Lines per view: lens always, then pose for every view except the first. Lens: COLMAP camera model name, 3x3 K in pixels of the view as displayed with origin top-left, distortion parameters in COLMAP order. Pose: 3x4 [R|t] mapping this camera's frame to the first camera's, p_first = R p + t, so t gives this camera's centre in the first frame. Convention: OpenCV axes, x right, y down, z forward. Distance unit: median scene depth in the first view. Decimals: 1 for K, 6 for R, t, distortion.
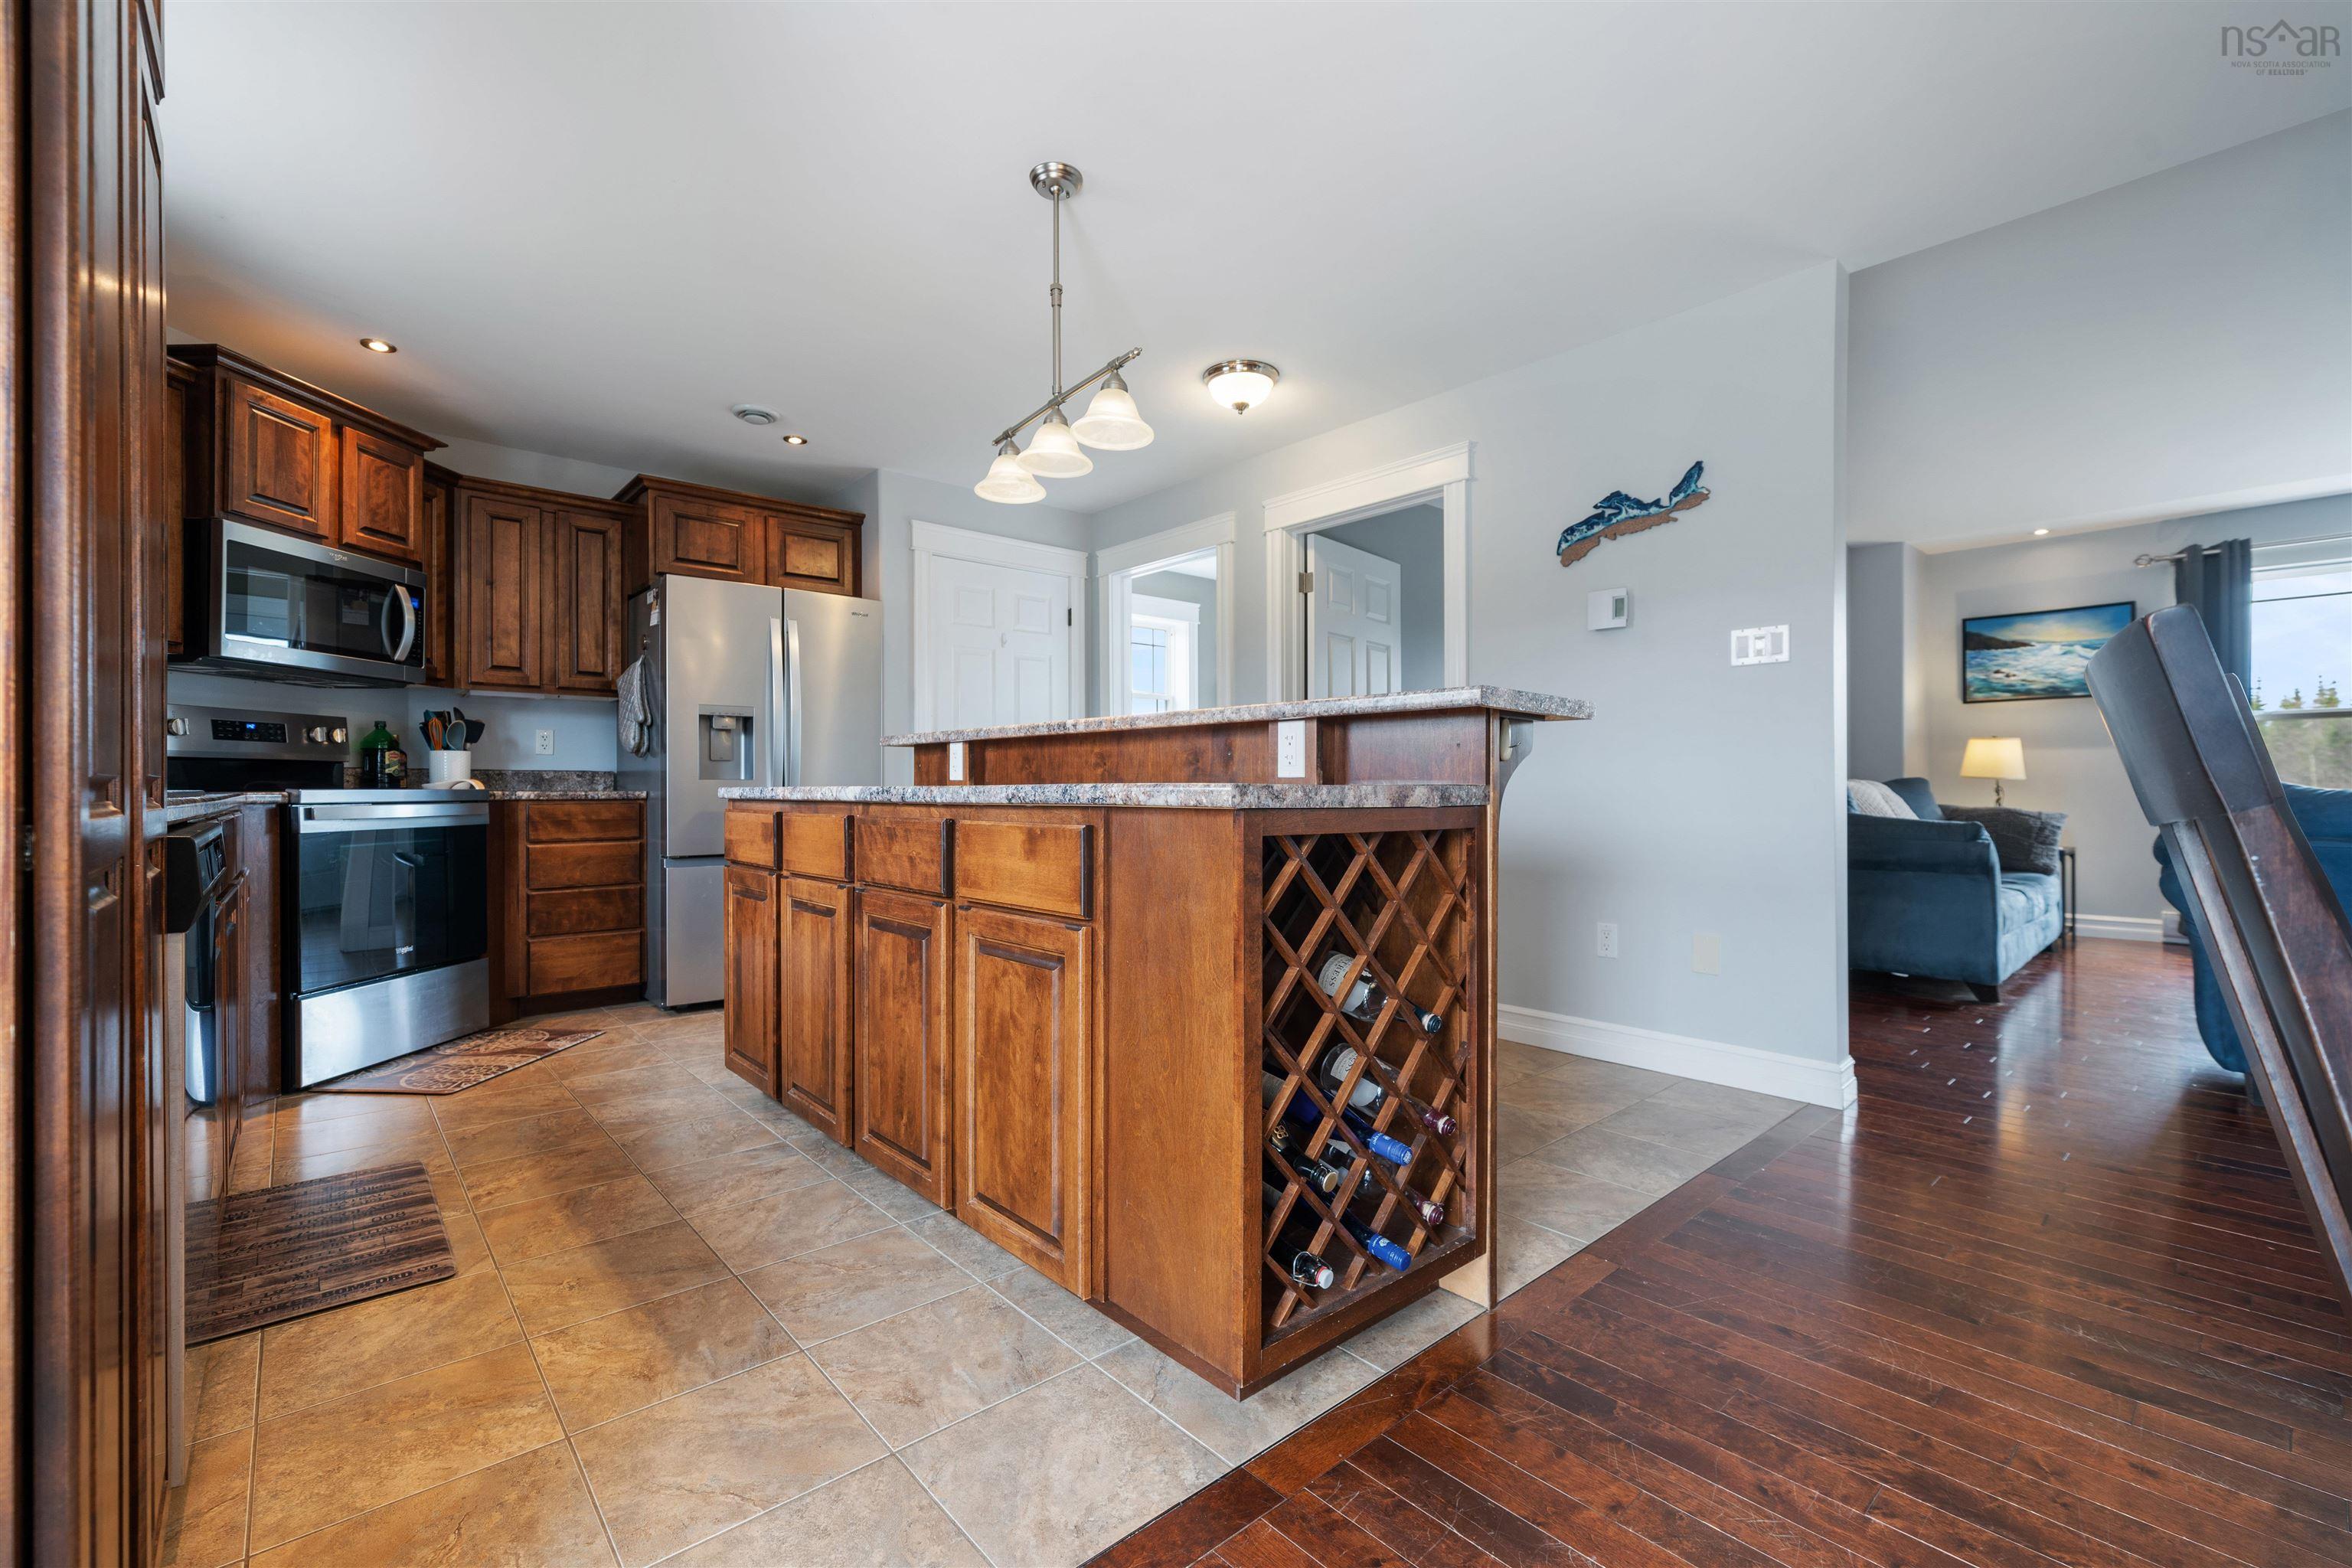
lens RADIAL K [[993.4, 0, 1172.5], [0, 993.4, 793.7], [0, 0, 1]] dist [-0.000864, 0.000220]
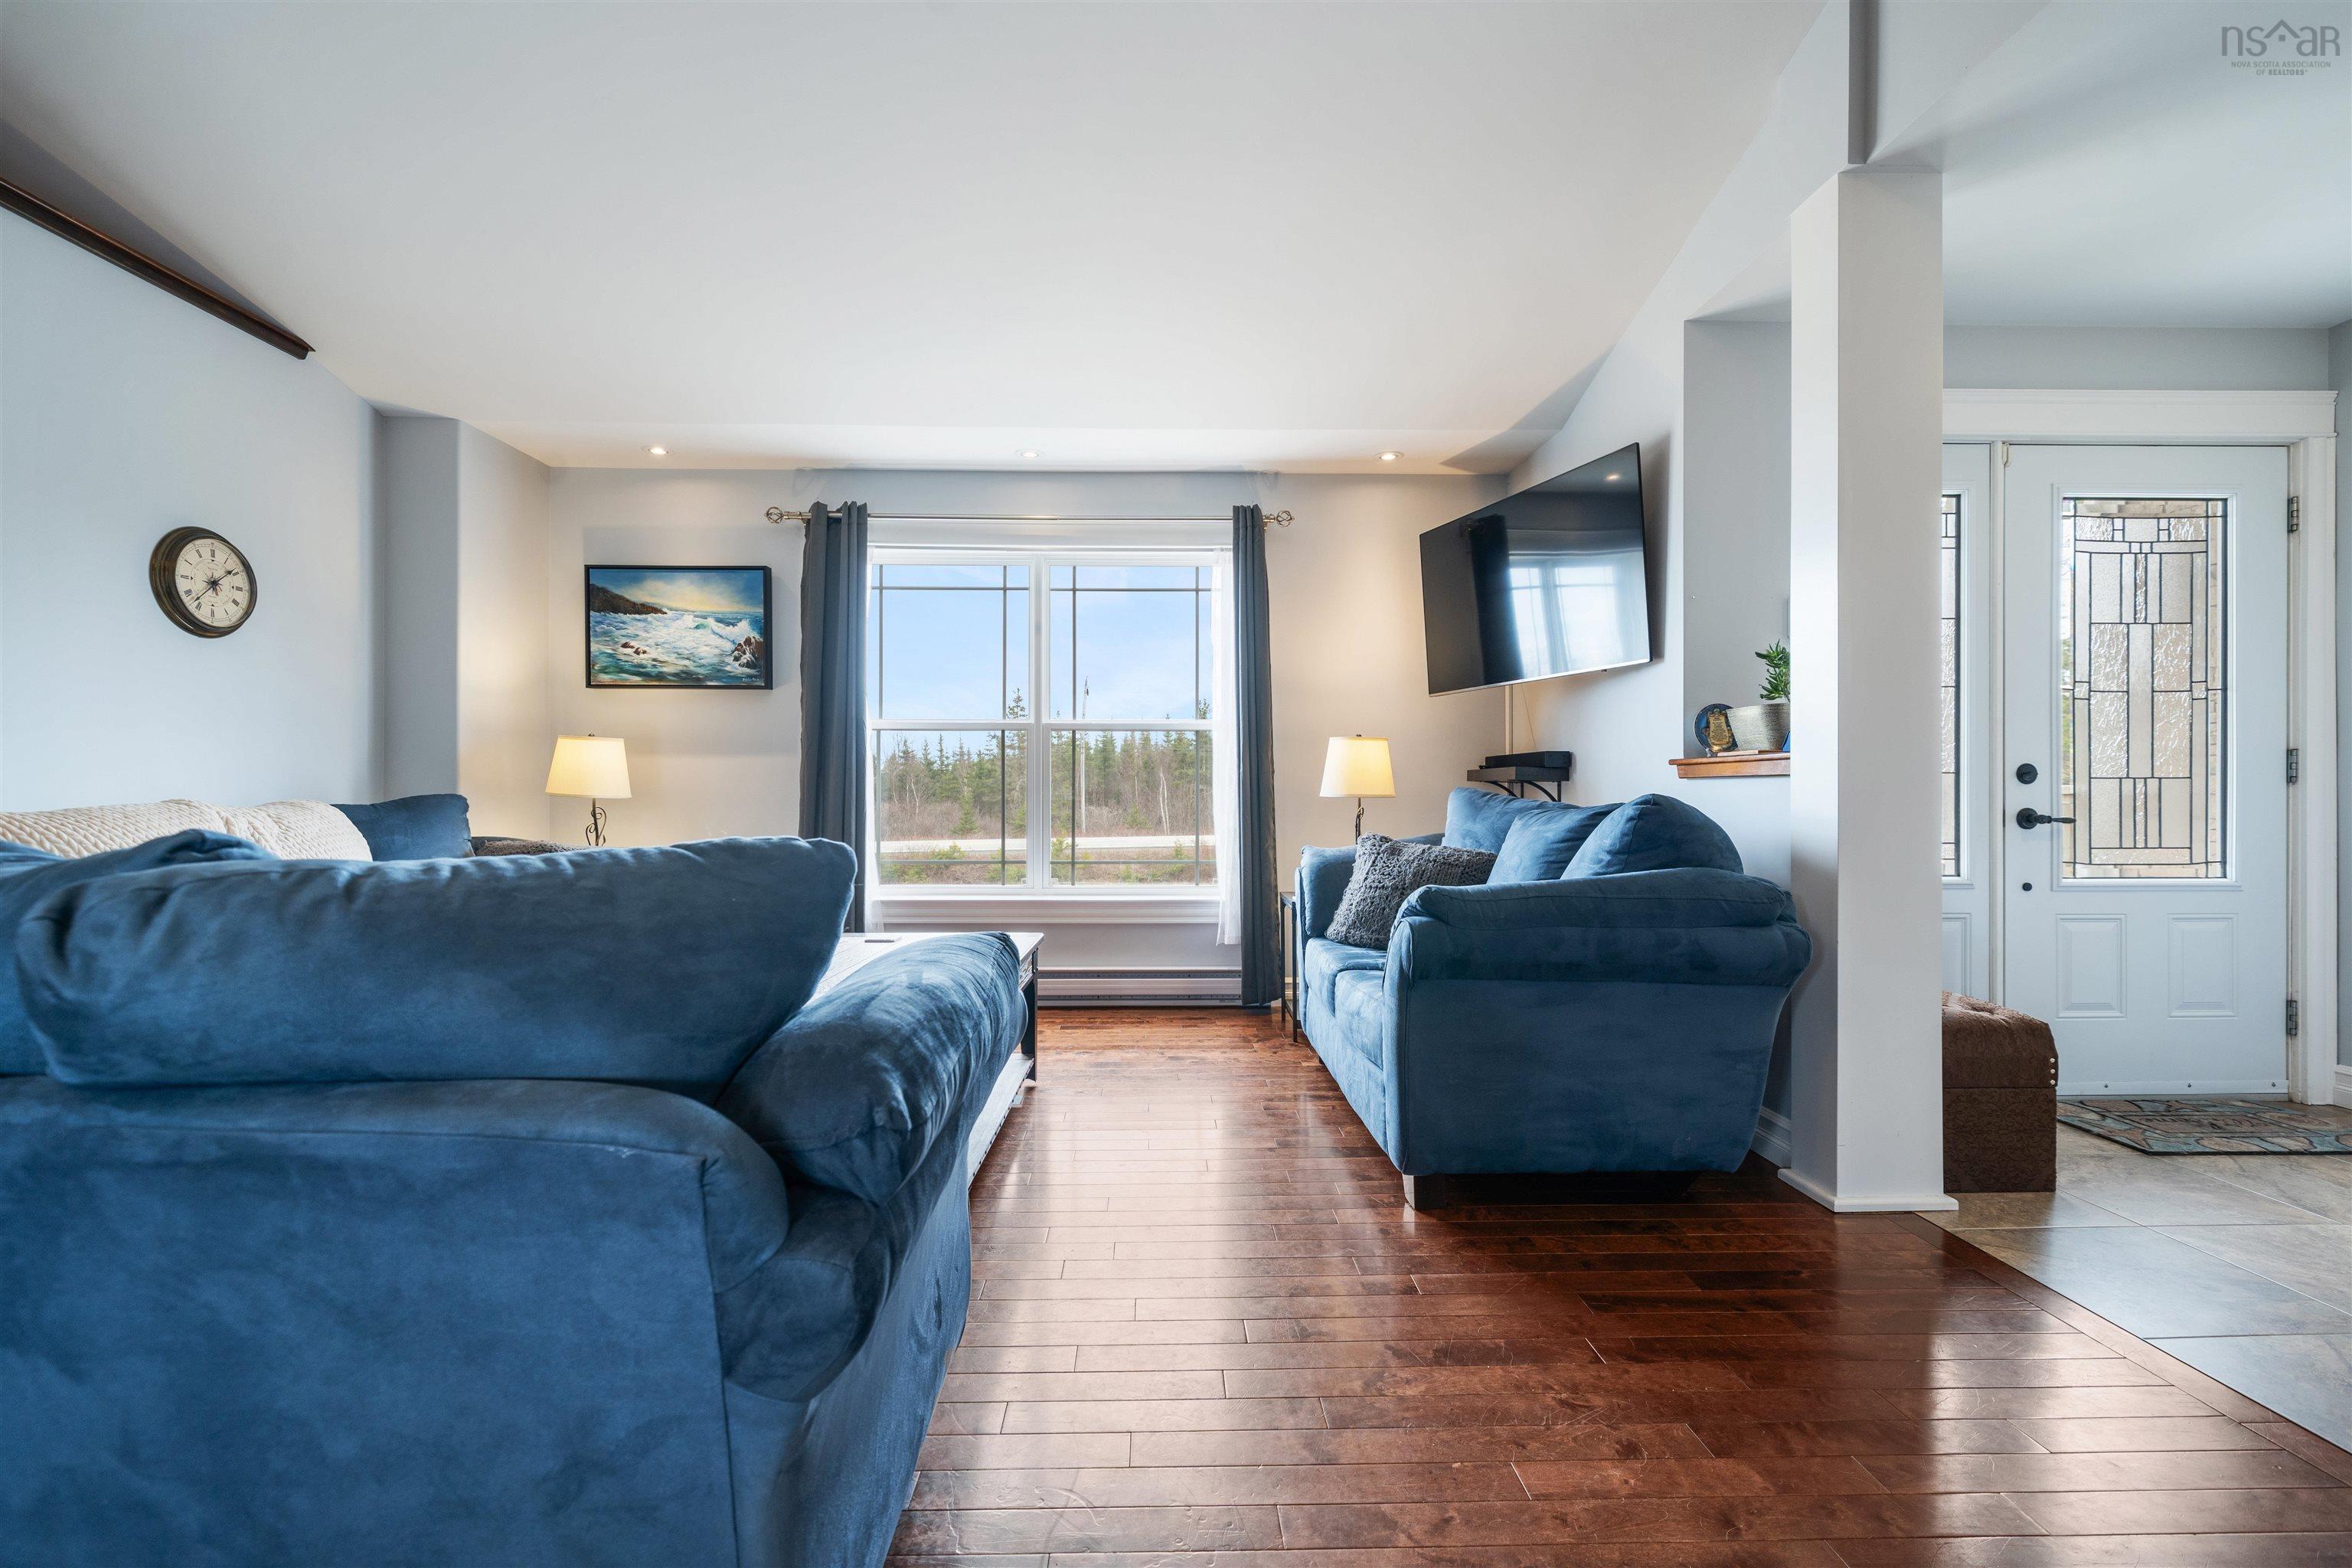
lens RADIAL K [[1027.2, 0, 1176.3], [0, 1027.2, 793.2], [0, 0, 1]] dist [0.001192, -0.000496]
pose [[0.640713, 0.007799, 0.767741, 0.965370], [0.001060, 0.999938, -0.011042, -0.016918], [-0.767780, 0.007889, 0.640665, 0.428924]]
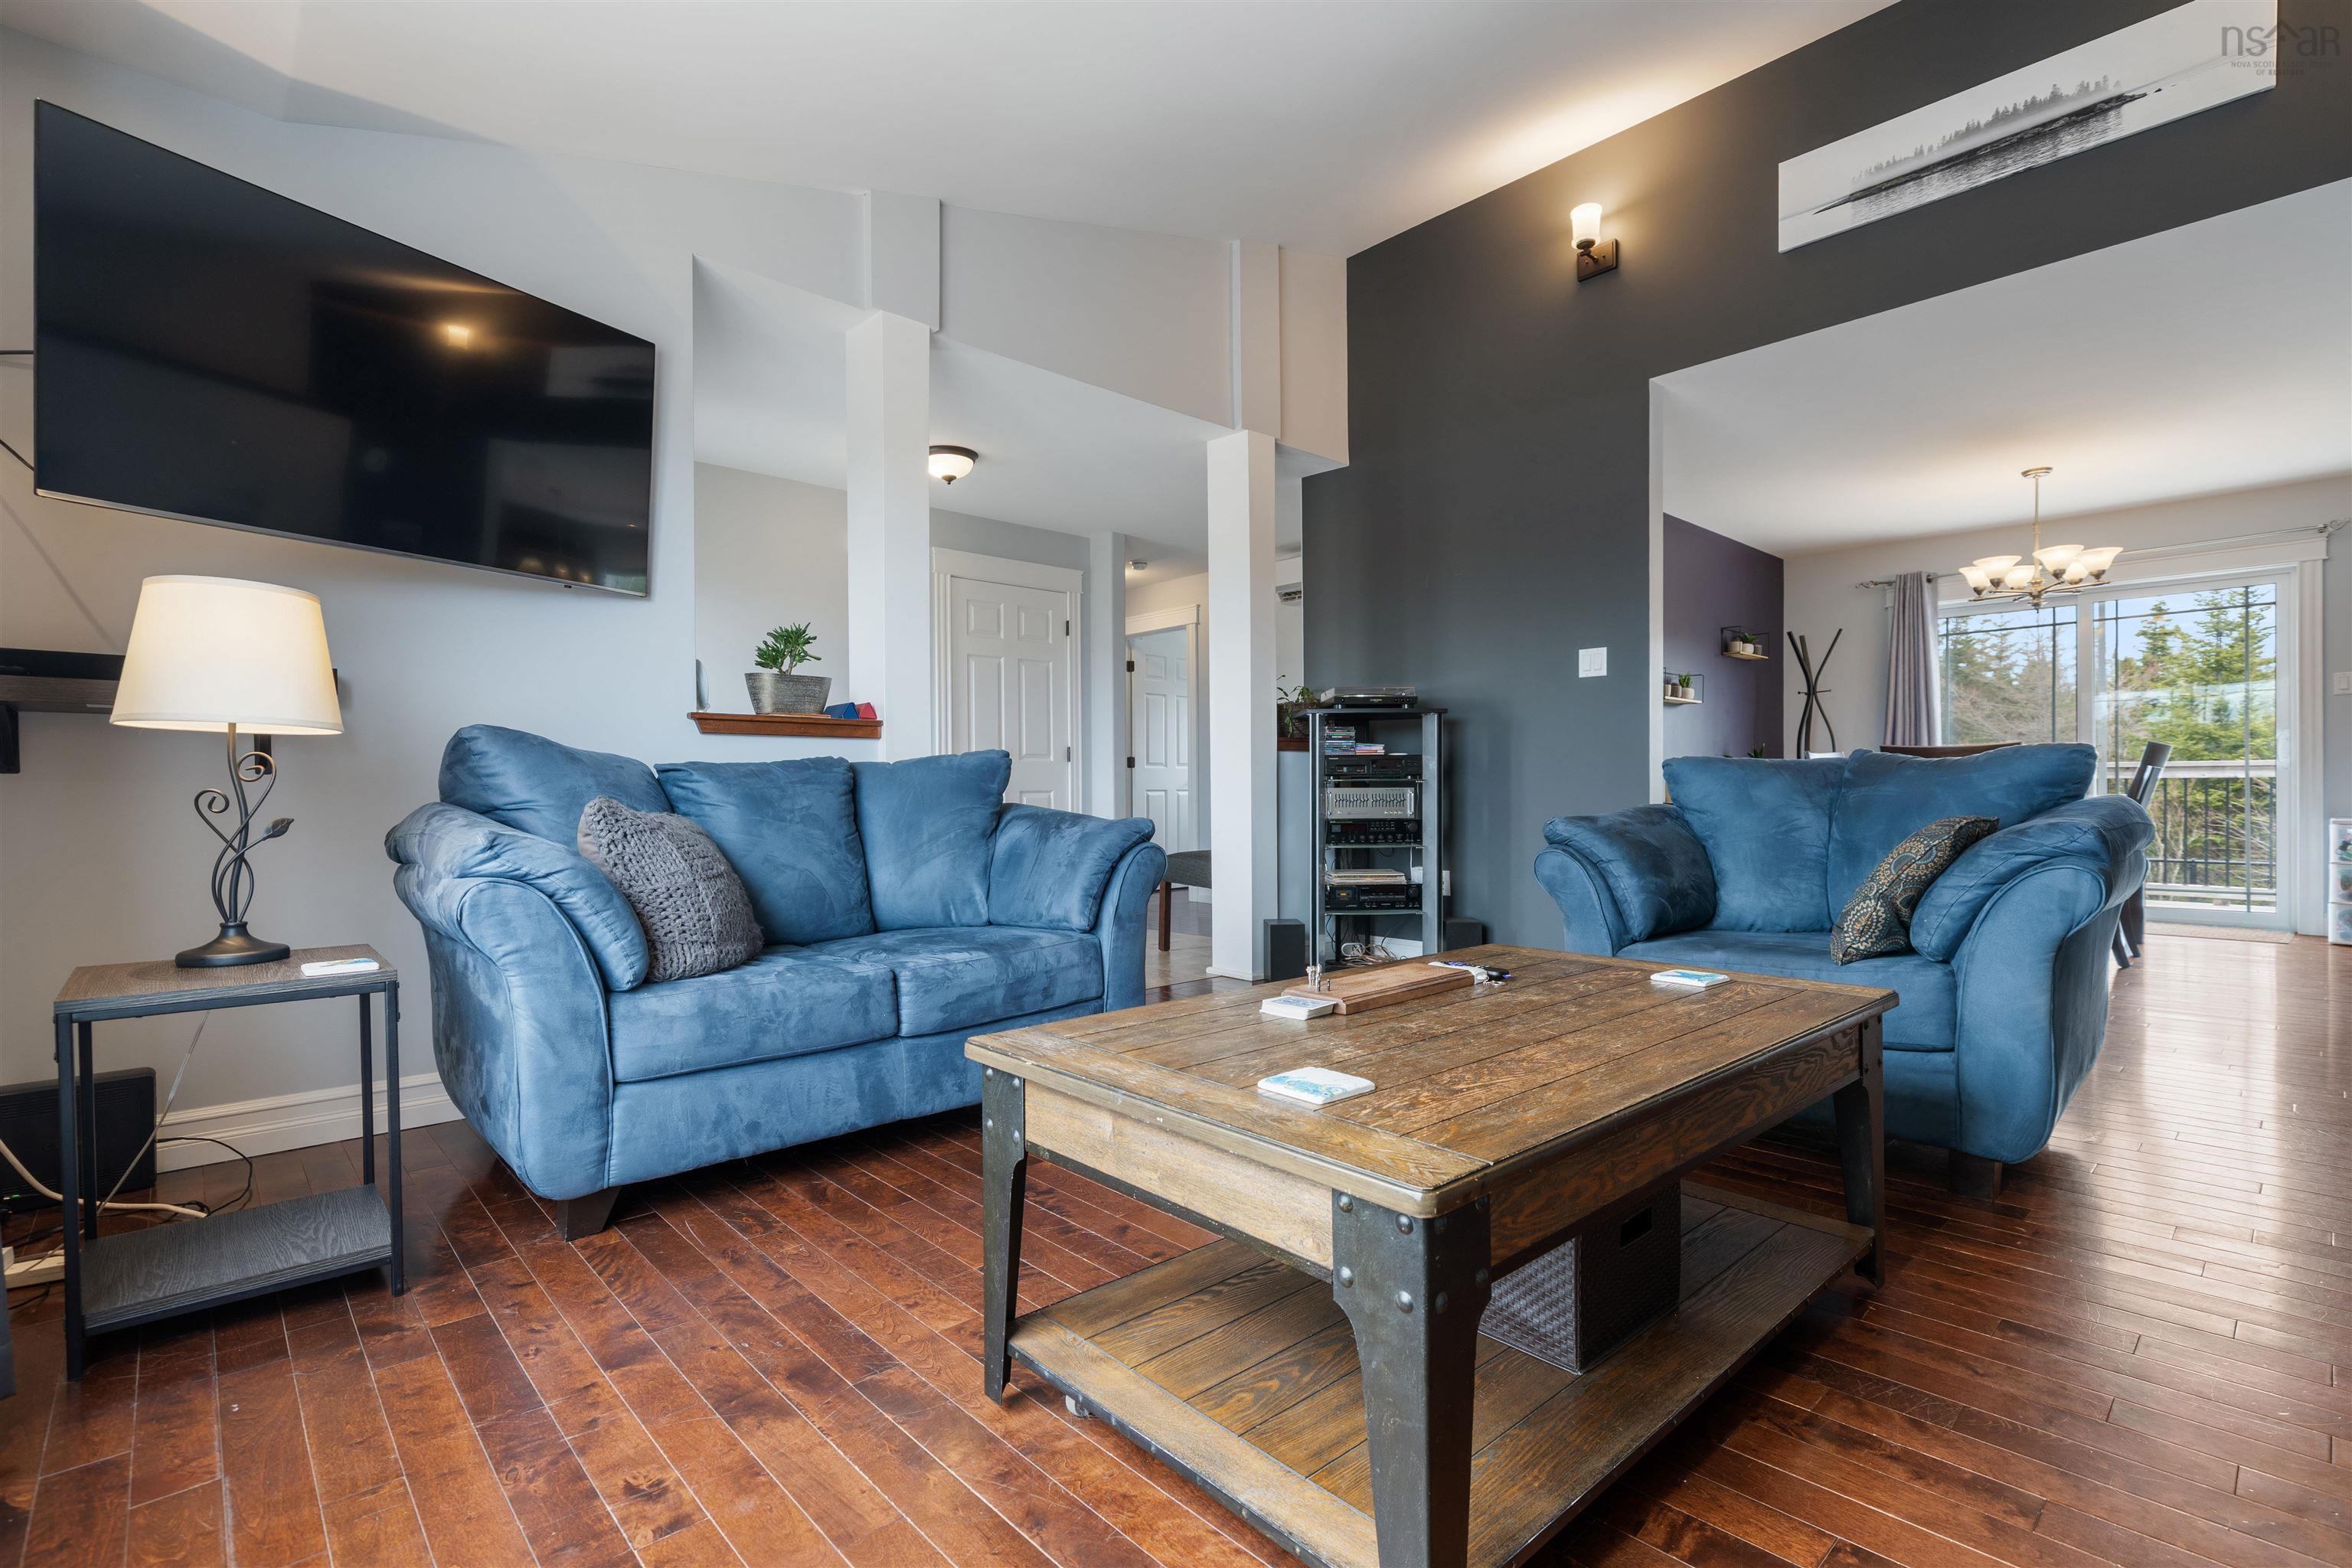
lens RADIAL K [[1084.7, 0, 1176.0], [0, 1084.7, 784.0], [0, 0, 1]] dist [-0.001228, 0.000078]
pose [[-0.999736, 0.010742, -0.020320, 1.593673], [0.010680, 0.999938, 0.003164, 0.008832], [0.020353, 0.002946, -0.999789, 1.630450]]
